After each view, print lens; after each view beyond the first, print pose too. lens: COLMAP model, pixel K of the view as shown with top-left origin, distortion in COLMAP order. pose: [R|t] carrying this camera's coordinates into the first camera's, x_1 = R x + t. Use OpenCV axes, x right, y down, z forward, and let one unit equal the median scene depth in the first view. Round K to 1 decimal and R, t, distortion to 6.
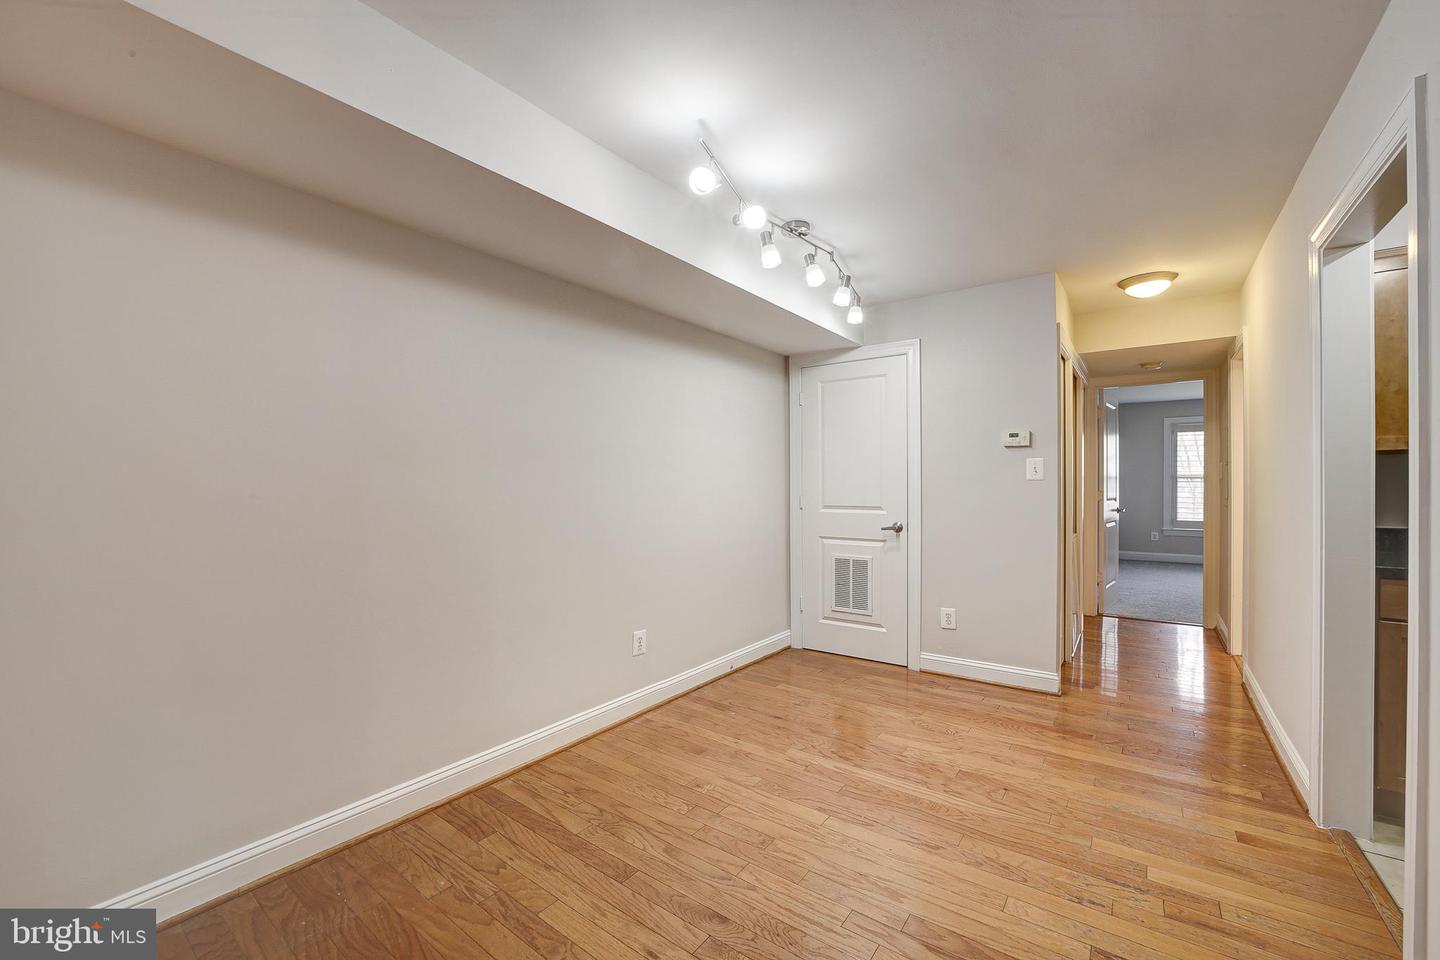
lens RADIAL K [[577.4, 0, 730.2], [0, 577.4, 484.8], [0, 0, 1]] dist [-0.037181, 0.008686]
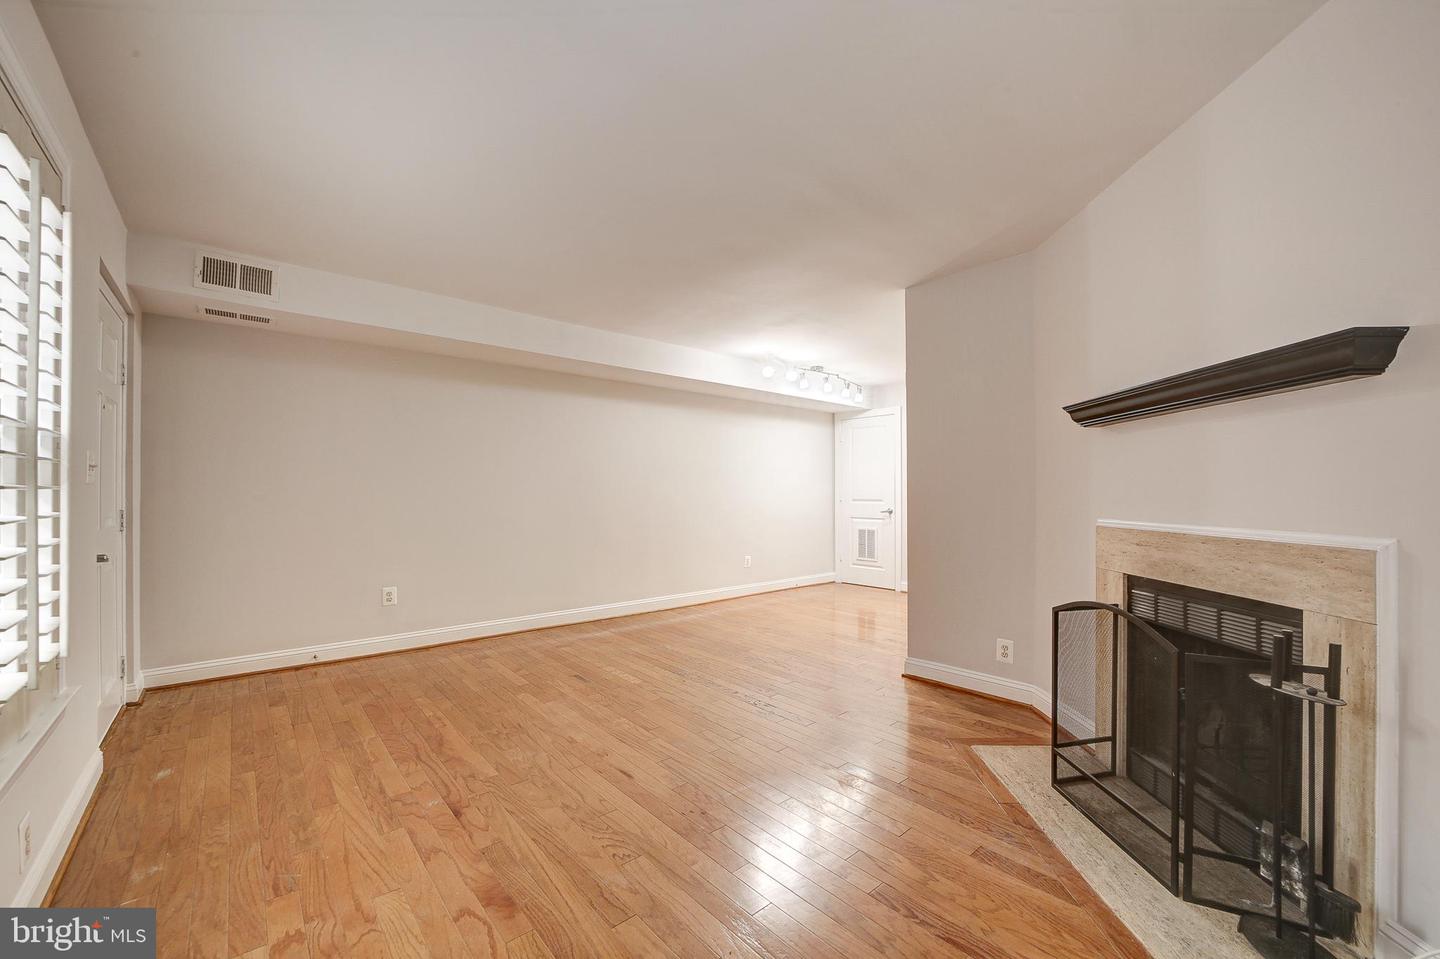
lens RADIAL K [[579.1, 0, 721.4], [0, 579.1, 499.6], [0, 0, 1]] dist [-0.038655, 0.009378]
pose [[0.974722, 0.008388, -0.223265, 0.203075], [-0.006510, 0.999937, 0.009145, 0.028035], [0.223328, -0.007461, 0.974715, -0.980125]]
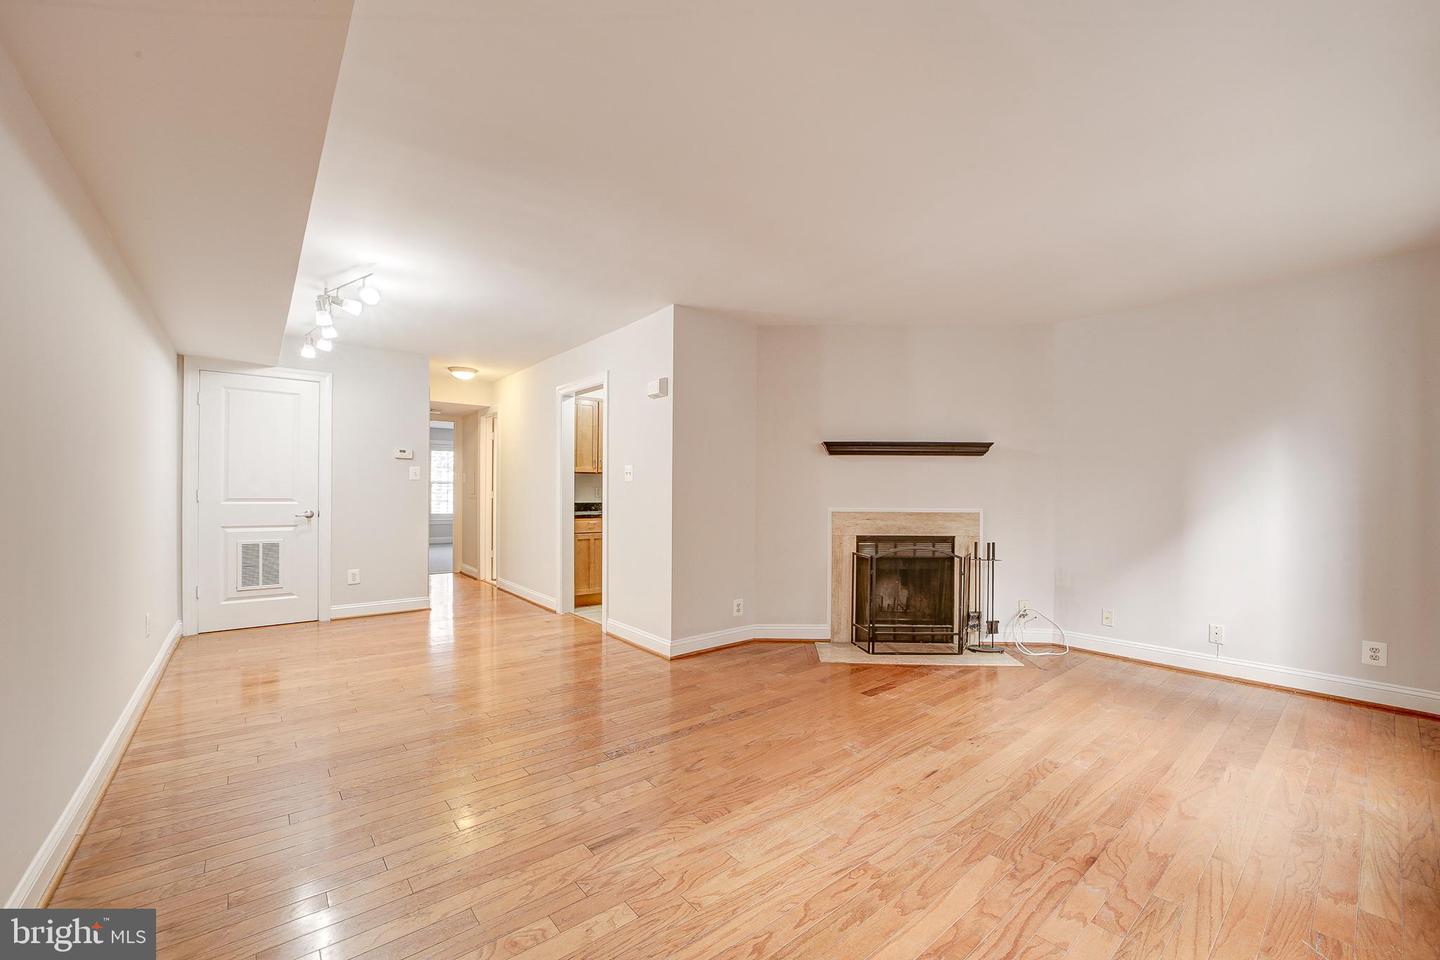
lens RADIAL K [[564.2, 0, 731.2], [0, 564.2, 496.5], [0, 0, 1]] dist [-0.035851, 0.008682]
pose [[0.235813, 0.002650, 0.971795, -0.789124], [-0.006136, 0.999980, -0.001238, 0.033772], [-0.971779, -0.005671, 0.235825, -0.242398]]
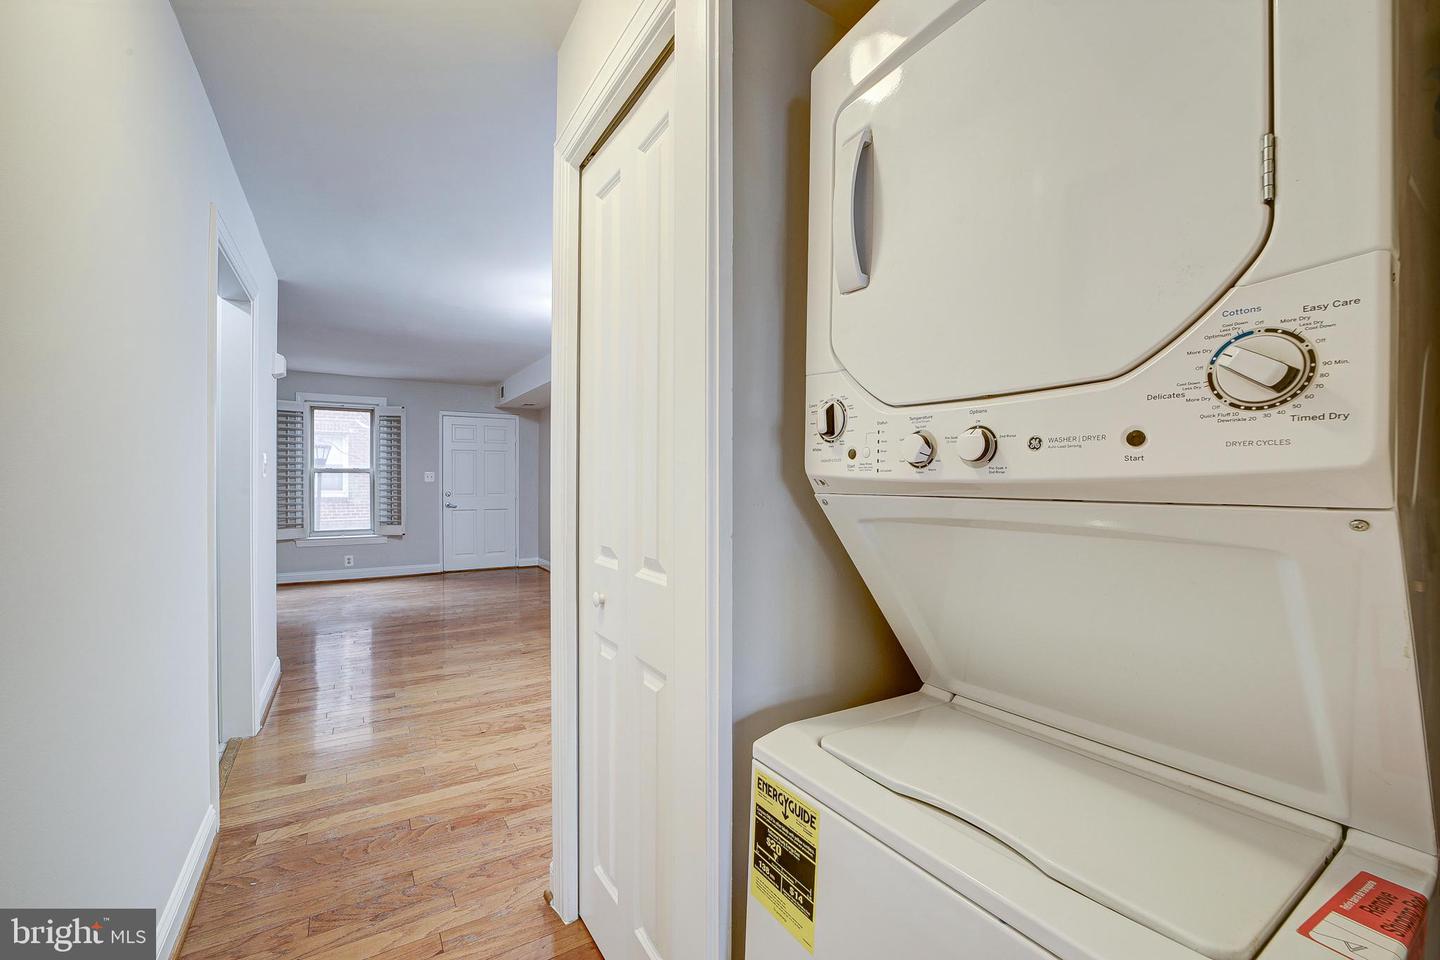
lens RADIAL K [[586.3, 0, 705.6], [0, 586.3, 485.5], [0, 0, 1]] dist [-0.067987, 0.009859]
pose [[-0.384664, 0.011099, -0.922990, 0.954068], [-0.004733, 0.999891, 0.013997, -0.002736], [0.923045, 0.009752, -0.384569, 1.276203]]
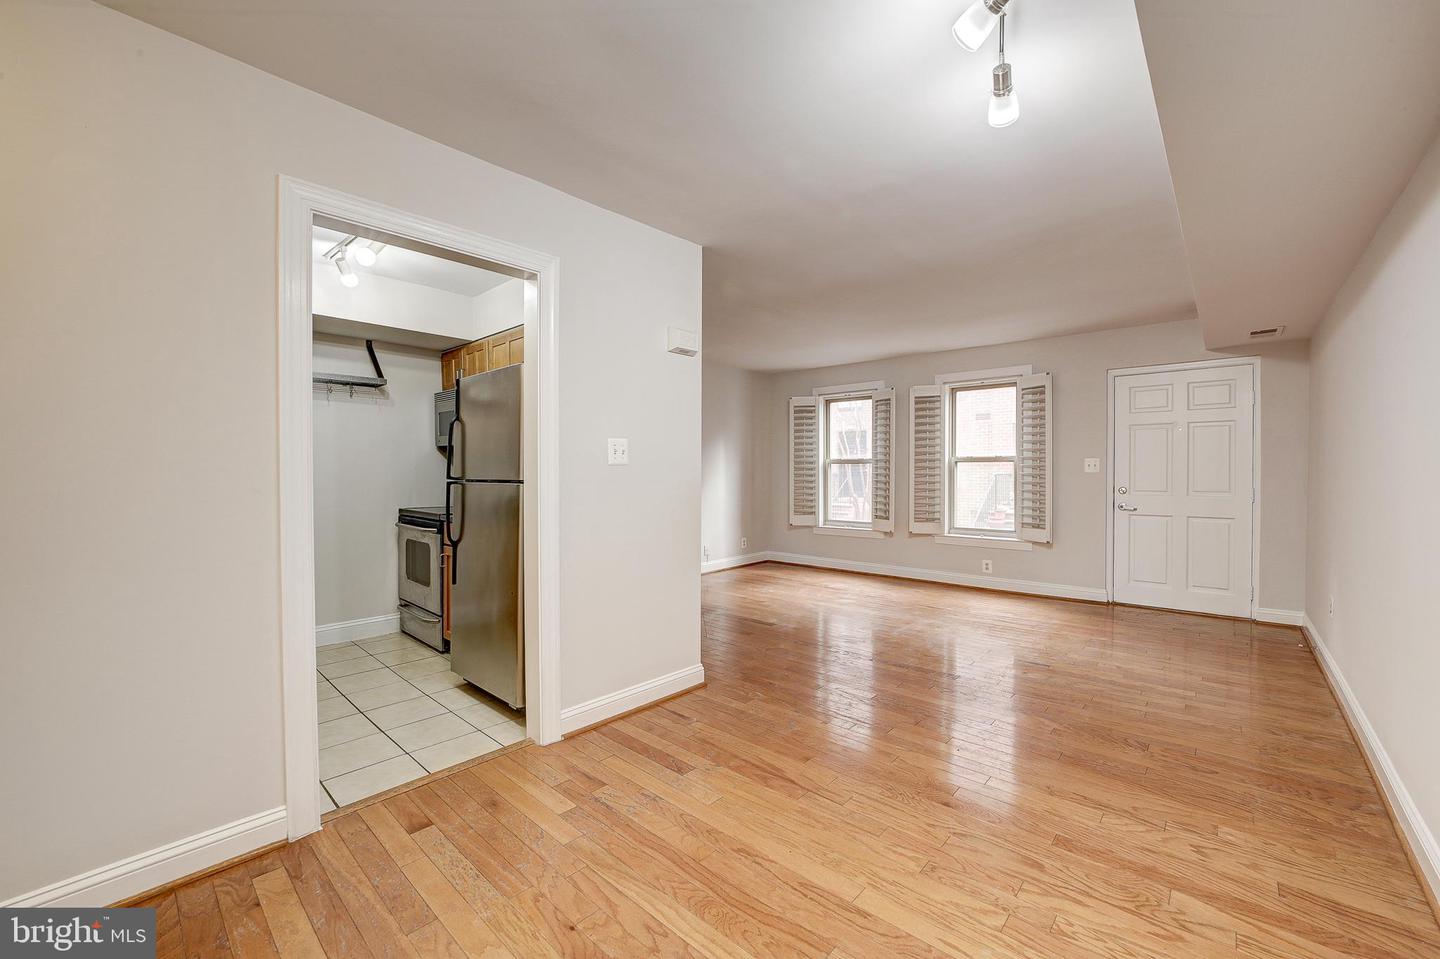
lens RADIAL K [[569.4, 0, 724.7], [0, 569.4, 473.7], [0, 0, 1]] dist [-0.037362, 0.007753]
pose [[-0.993539, 0.002982, 0.113453, 0.159682], [0.003917, 0.999960, 0.008017, 0.006289], [-0.113425, 0.008409, -0.993511, 1.085473]]
